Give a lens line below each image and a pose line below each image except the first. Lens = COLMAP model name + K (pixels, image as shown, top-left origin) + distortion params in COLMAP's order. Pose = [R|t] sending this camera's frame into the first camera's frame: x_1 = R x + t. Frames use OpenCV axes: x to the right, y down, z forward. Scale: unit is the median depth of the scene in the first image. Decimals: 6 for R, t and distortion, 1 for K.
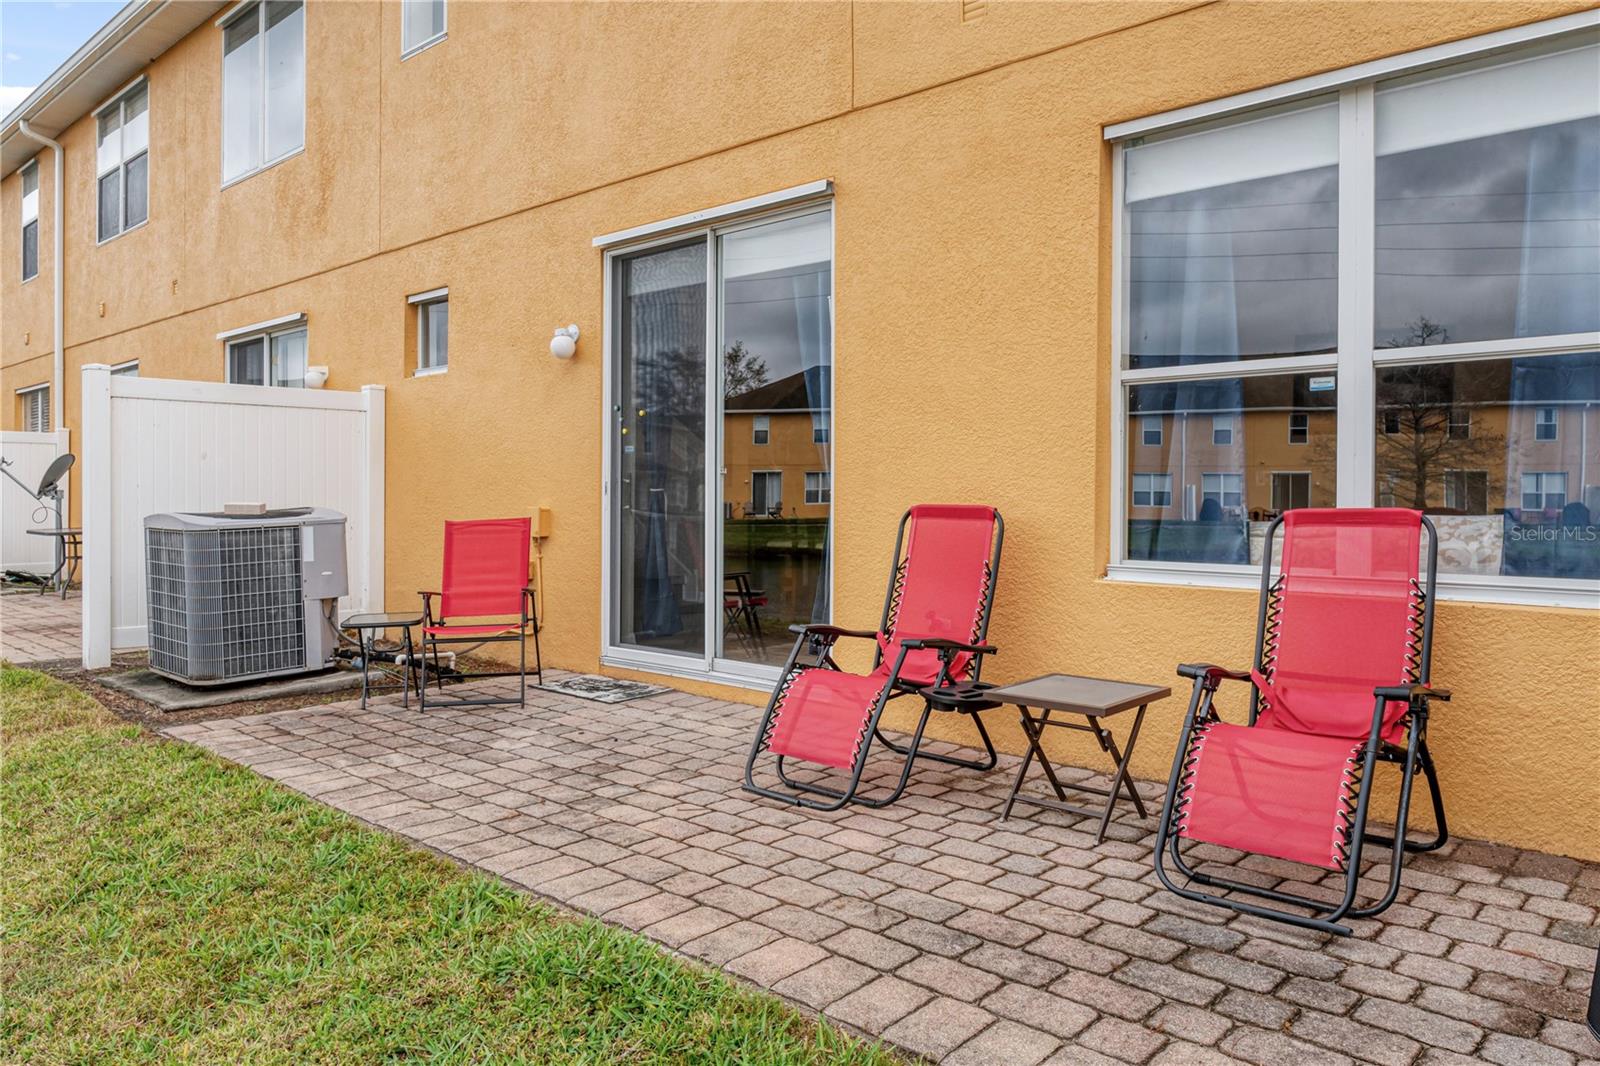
lens RADIAL K [[1115.9, 0, 797.9], [0, 1115.9, 497.1], [0, 0, 1]] dist [-0.001477, 0.000102]
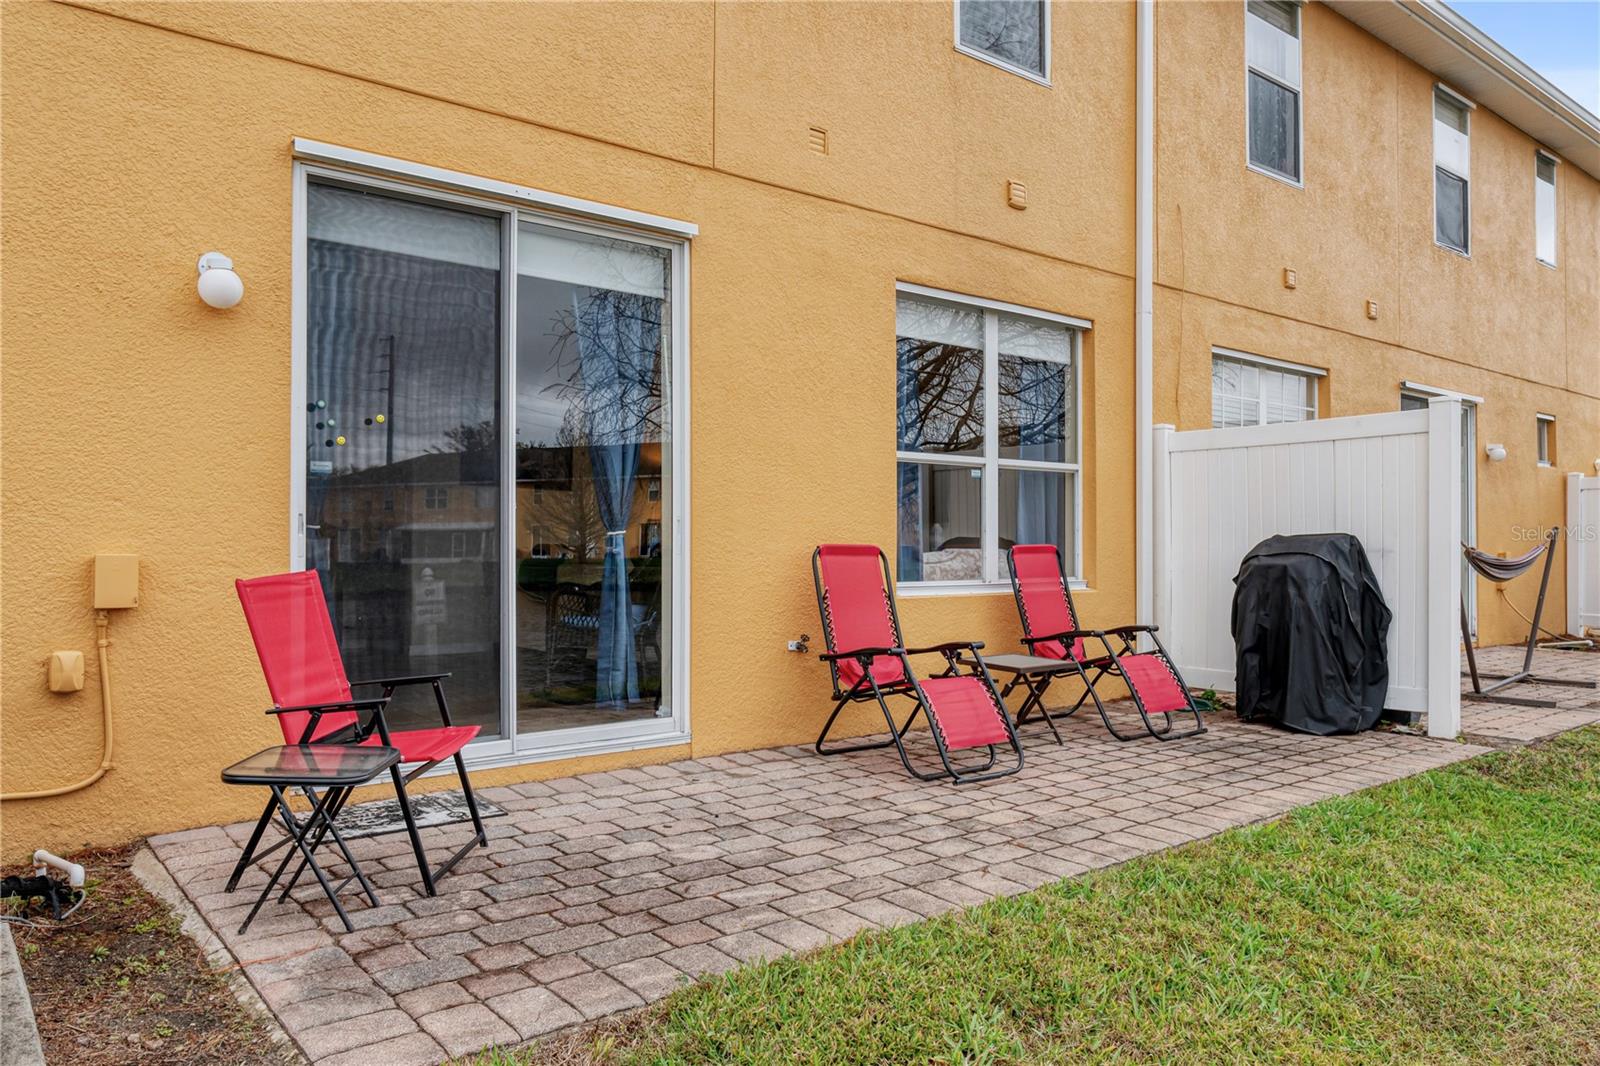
lens RADIAL K [[1077.7, 0, 800.0], [0, 1077.7, 533.0], [0, 0, 1]] dist [-0.001341, -0.000266]
pose [[0.153511, 0.016439, 0.988010, -1.114320], [0.010136, 0.999783, -0.018209, 0.016822], [-0.988095, 0.012809, 0.153311, 0.920213]]
